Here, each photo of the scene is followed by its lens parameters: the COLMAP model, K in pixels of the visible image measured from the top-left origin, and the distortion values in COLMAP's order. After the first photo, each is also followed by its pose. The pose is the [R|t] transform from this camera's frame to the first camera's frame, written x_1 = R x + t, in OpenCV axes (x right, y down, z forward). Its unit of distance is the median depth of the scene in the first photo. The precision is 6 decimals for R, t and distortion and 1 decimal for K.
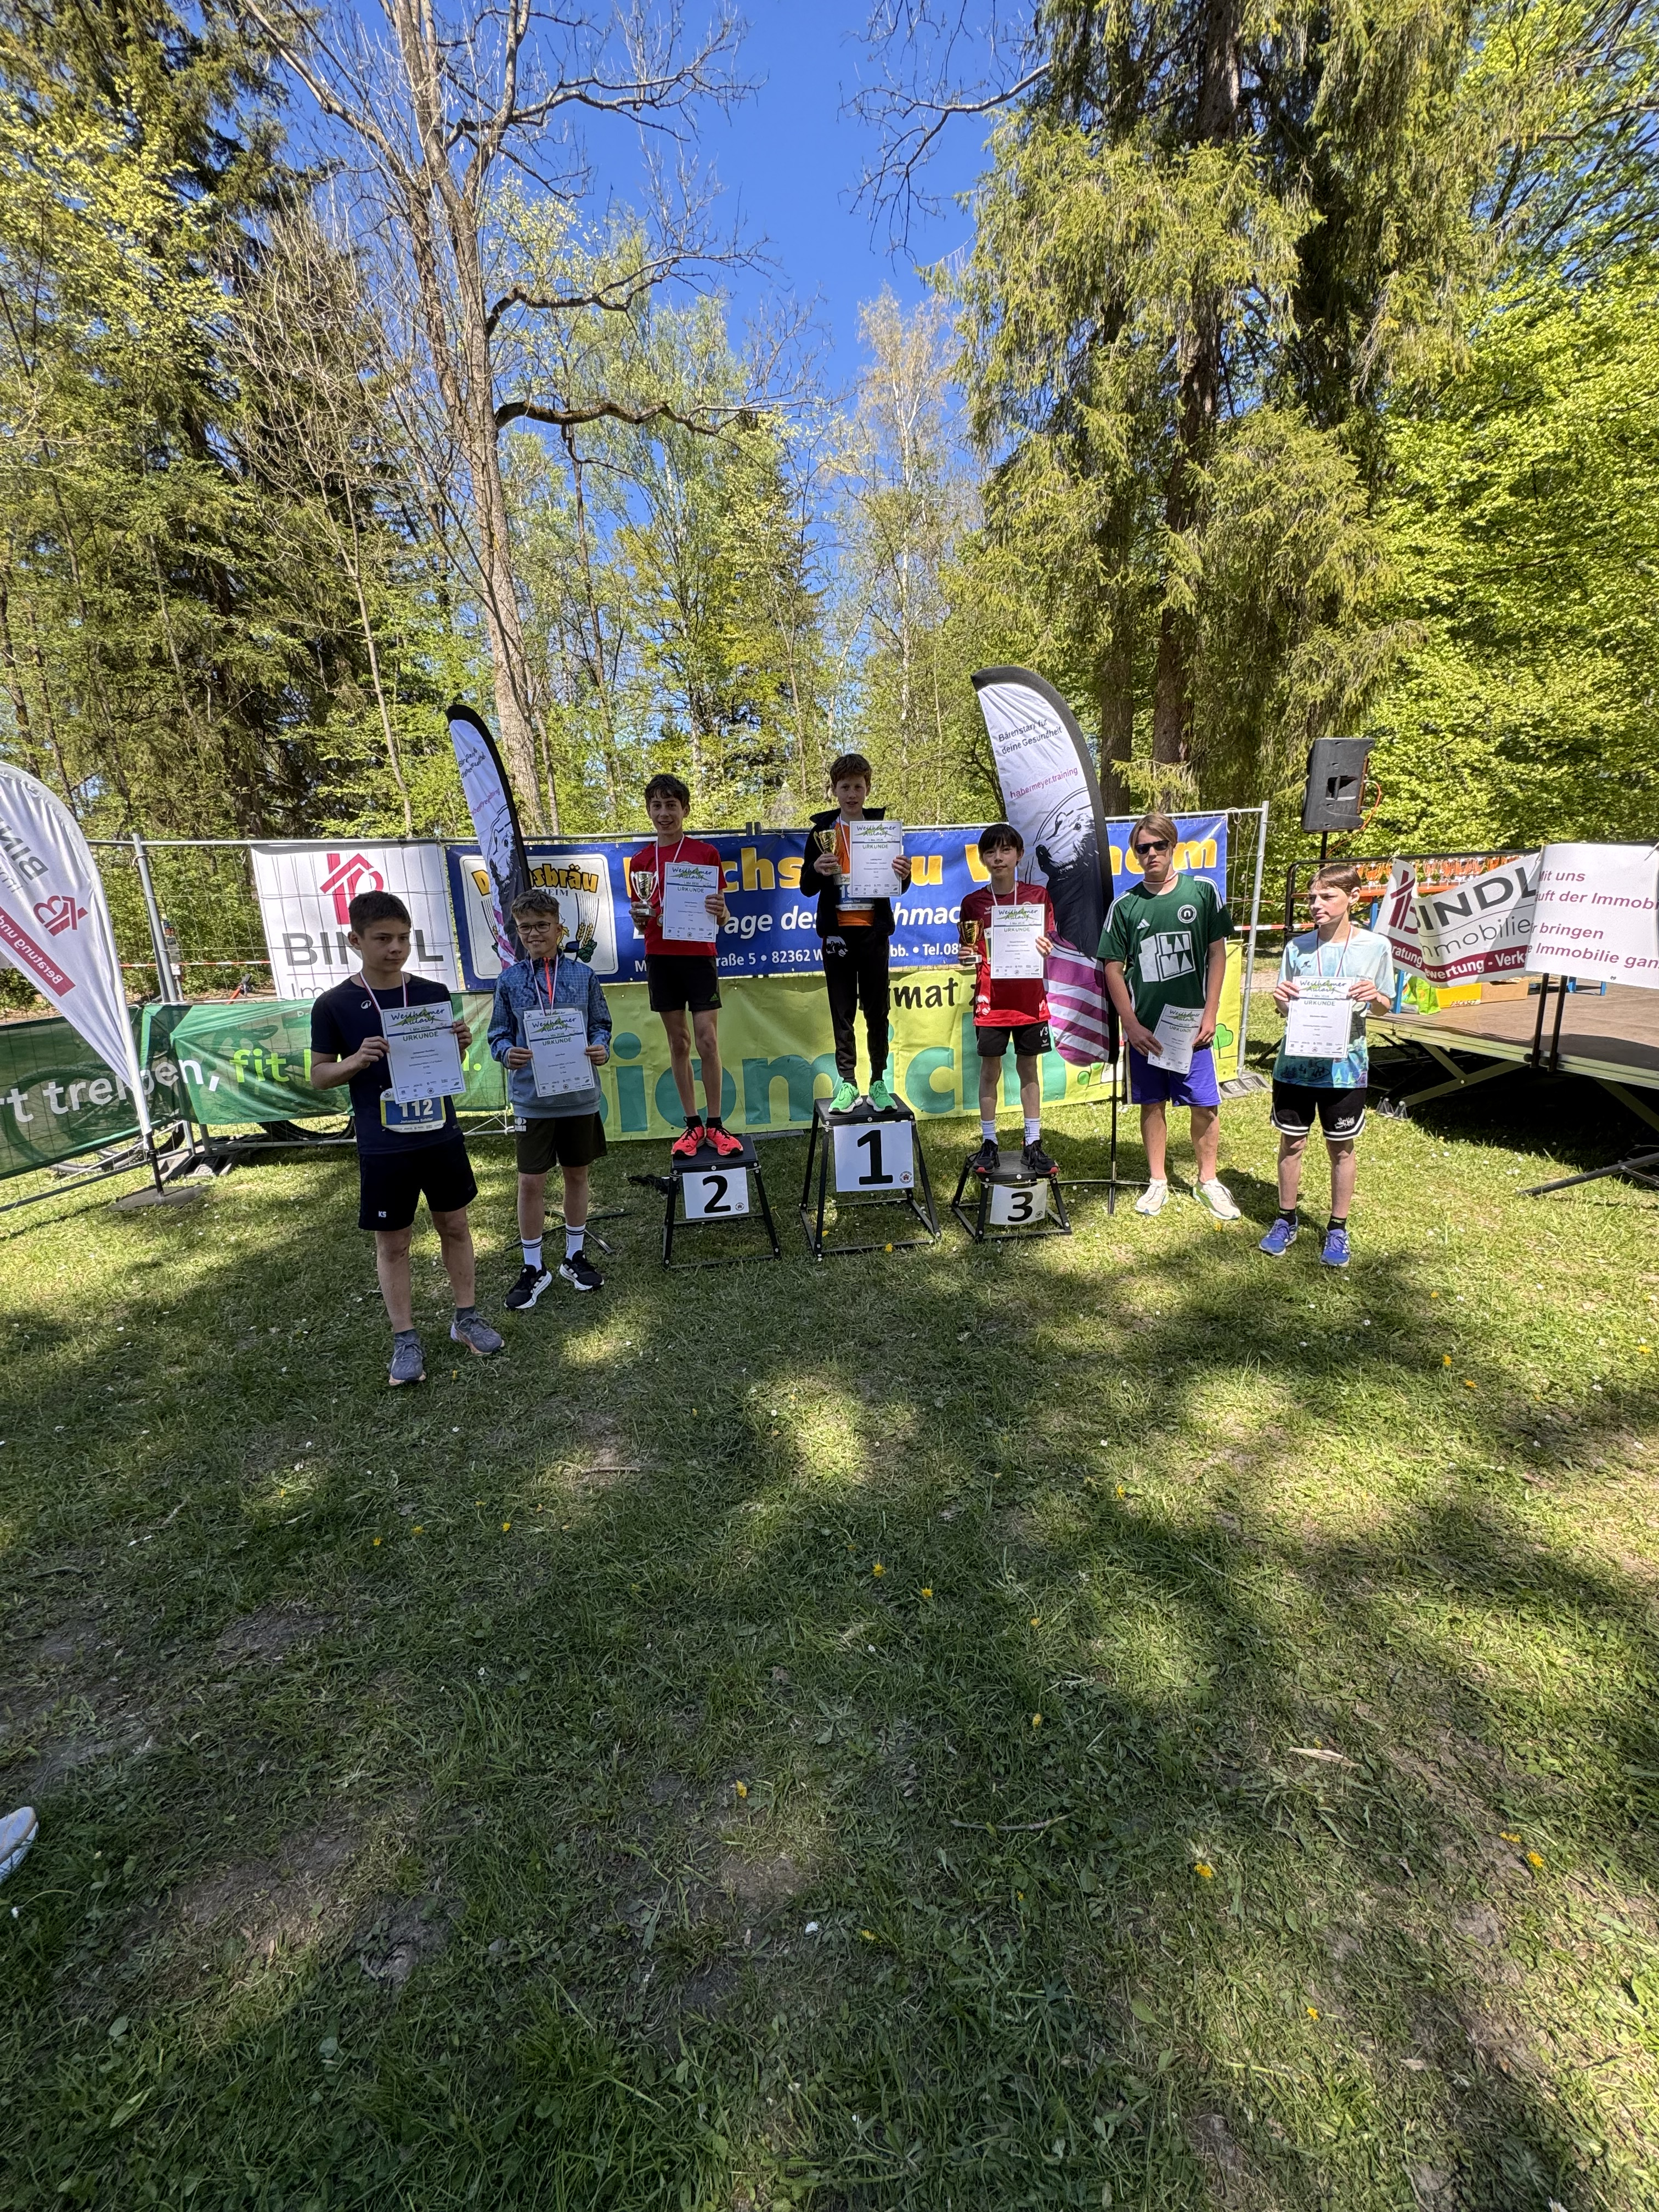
lens RADIAL K [[882.6, 0, 832.8], [0, 882.6, 1114.9], [0, 0, 1]] dist [-0.004140, 0.000555]
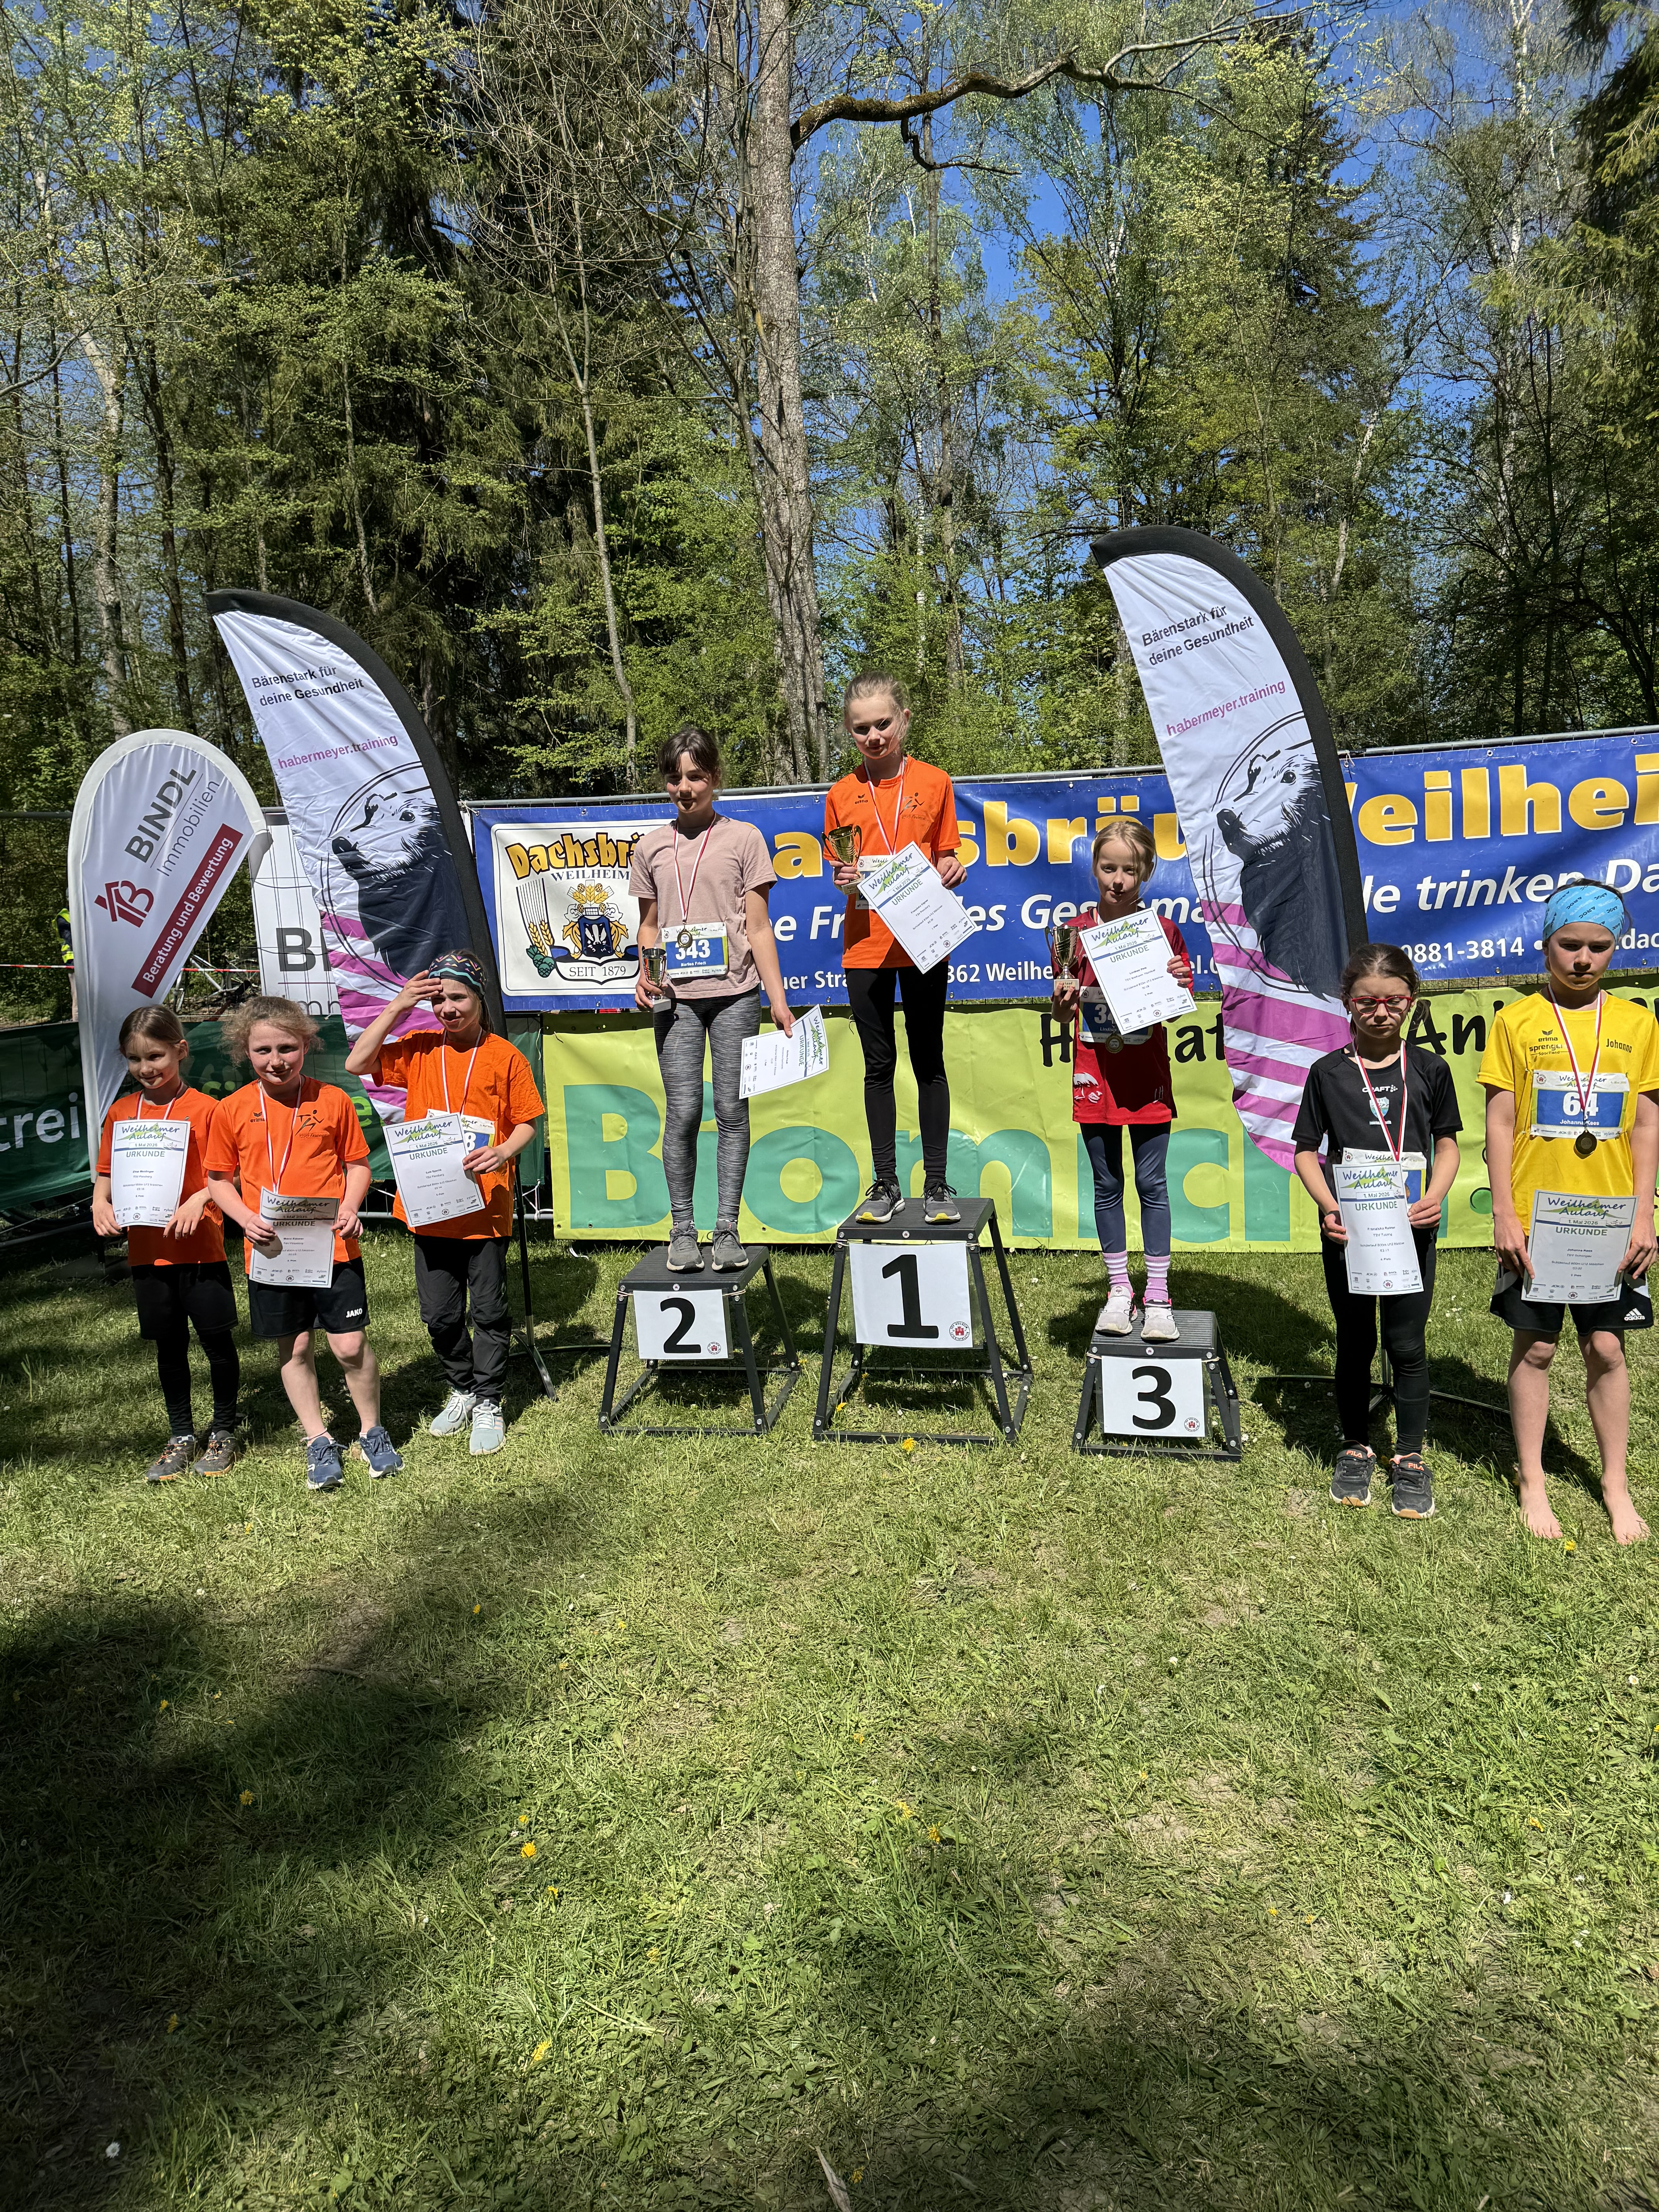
lens RADIAL K [[1543.3, 0, 810.8], [0, 1543.3, 1104.2], [0, 0, 1]] dist [0.055501, -0.061770]
pose [[0.935603, 0.050616, -0.349406, 0.269496], [-0.077031, 0.995092, -0.062114, -0.010575], [0.344547, 0.085029, 0.934910, -0.065433]]
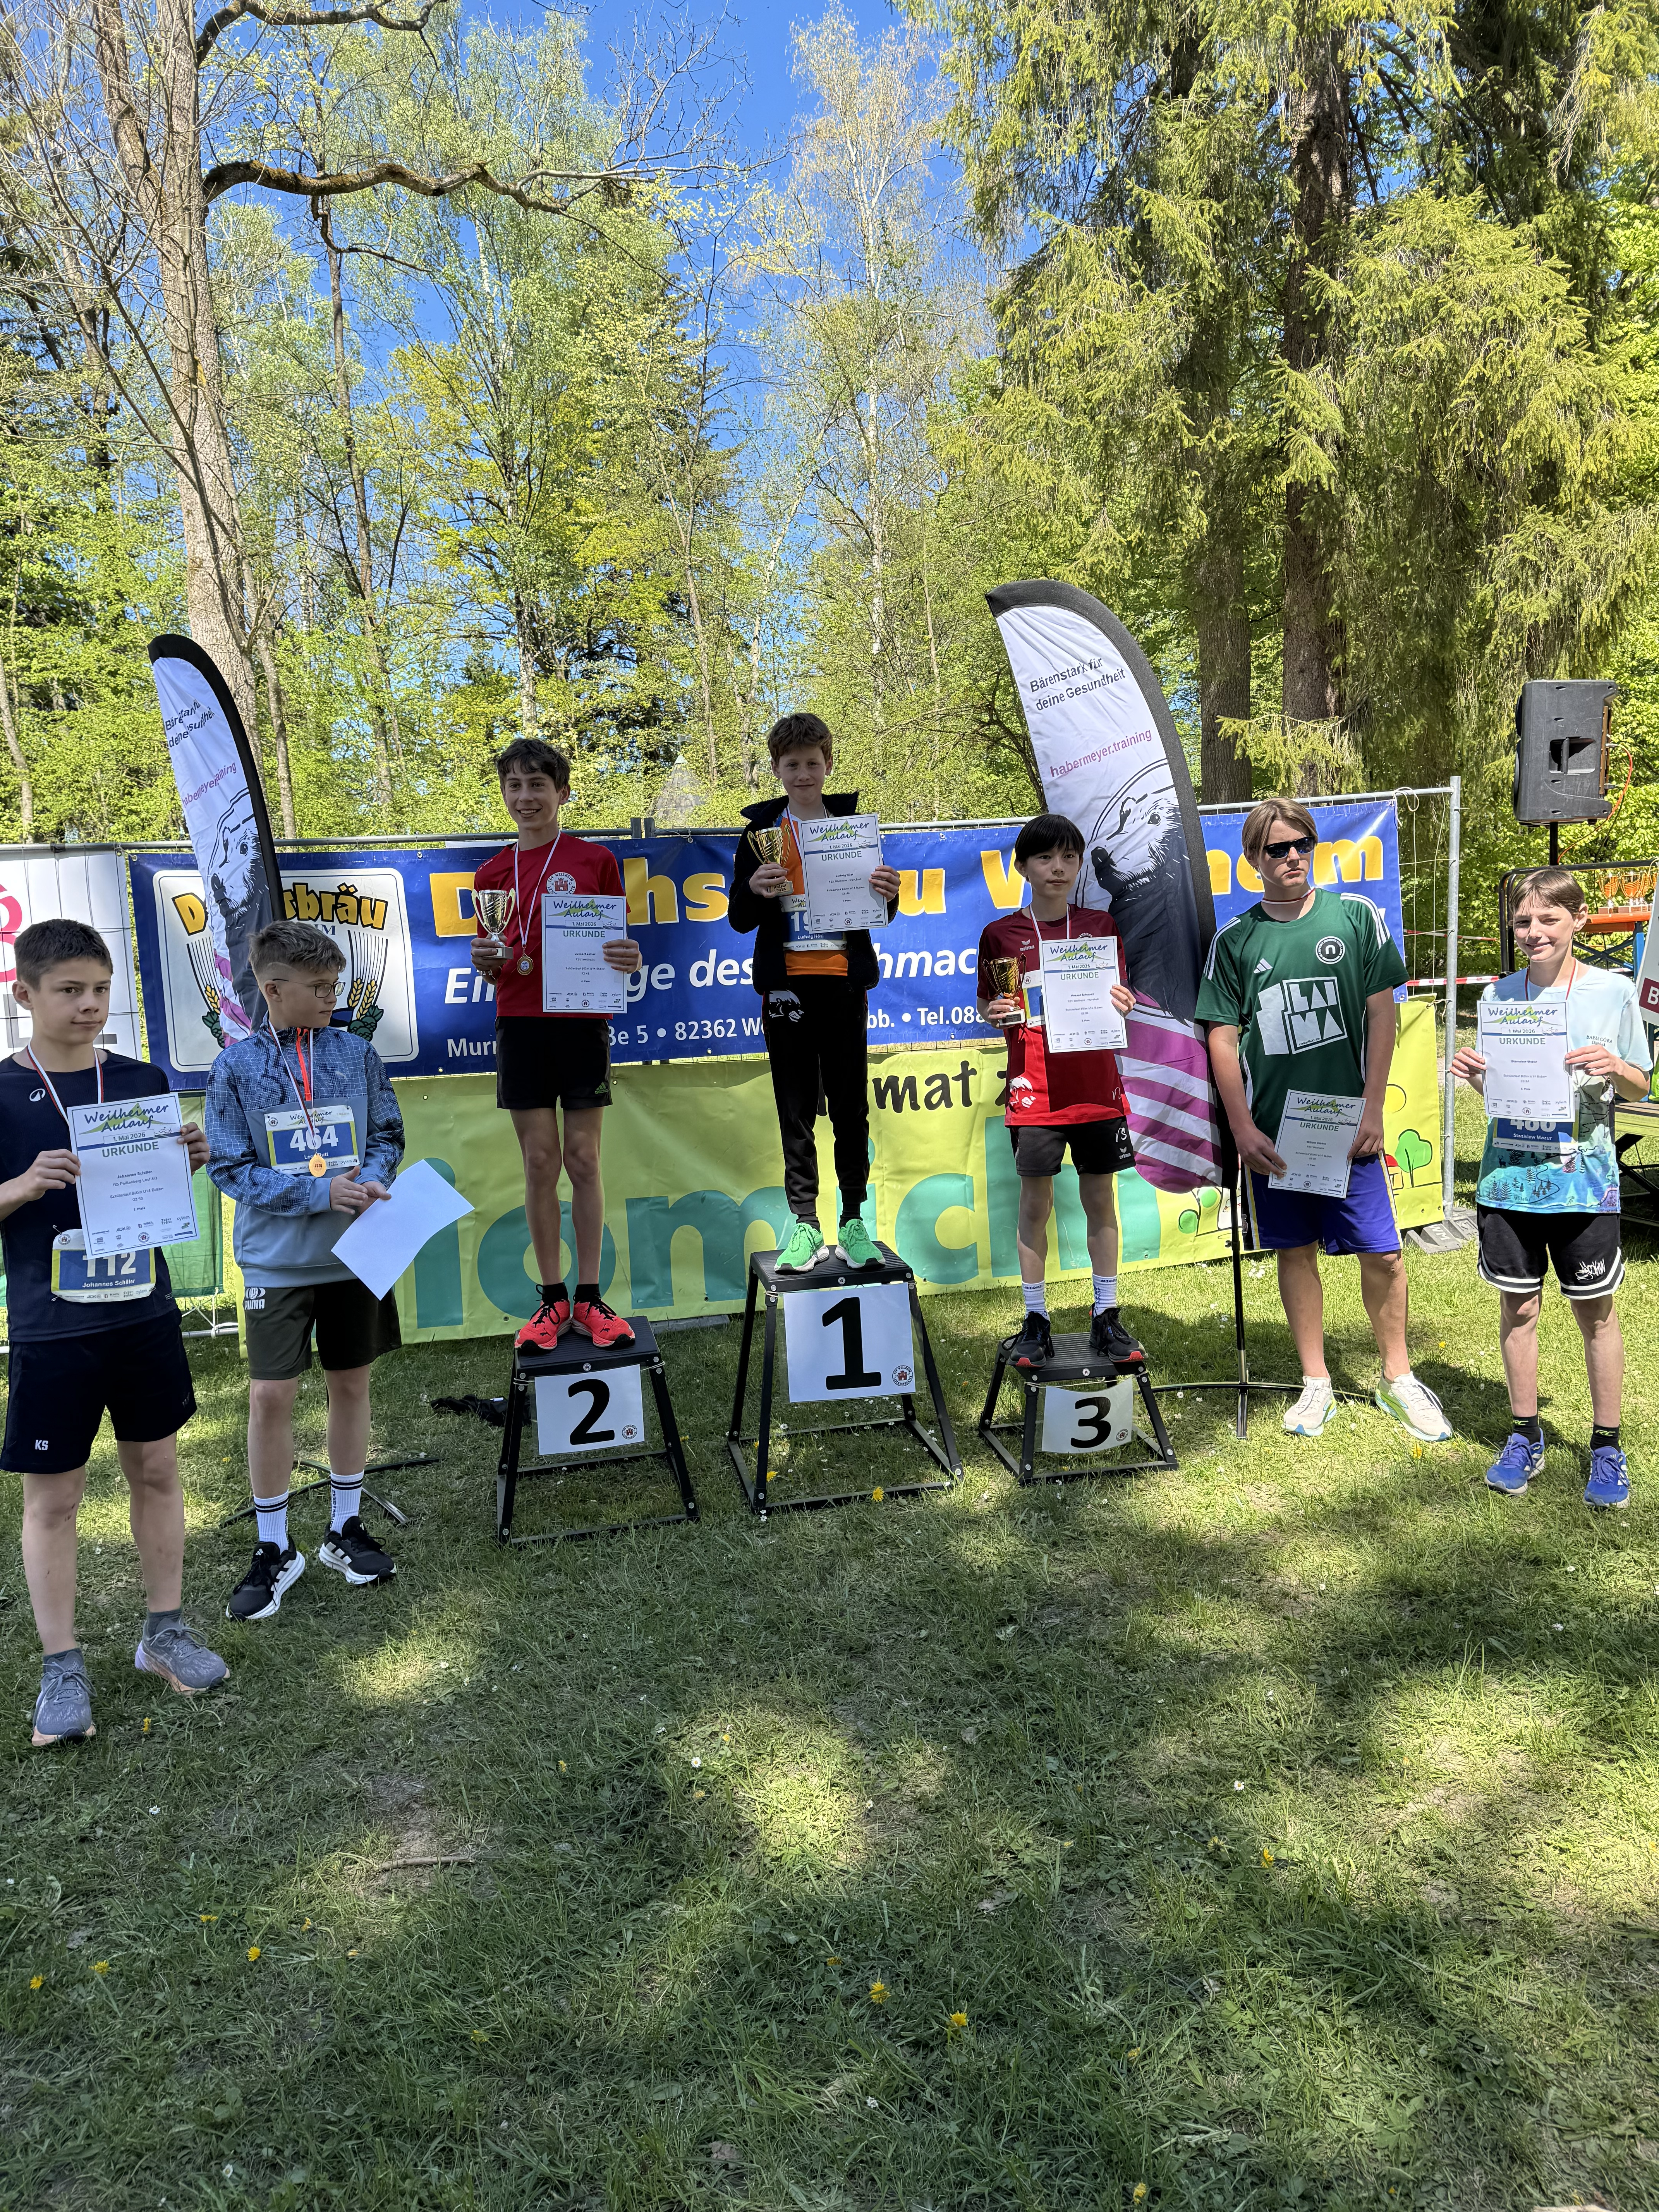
lens RADIAL K [[1543.3, 0, 842.3], [0, 1543.3, 1106.3], [0, 0, 1]] dist [0.055501, -0.061770]
pose [[0.998623, -0.015668, 0.050062, -0.007192], [0.022328, 0.990540, -0.135399, 0.021926], [-0.047467, 0.136331, 0.989526, -0.060864]]
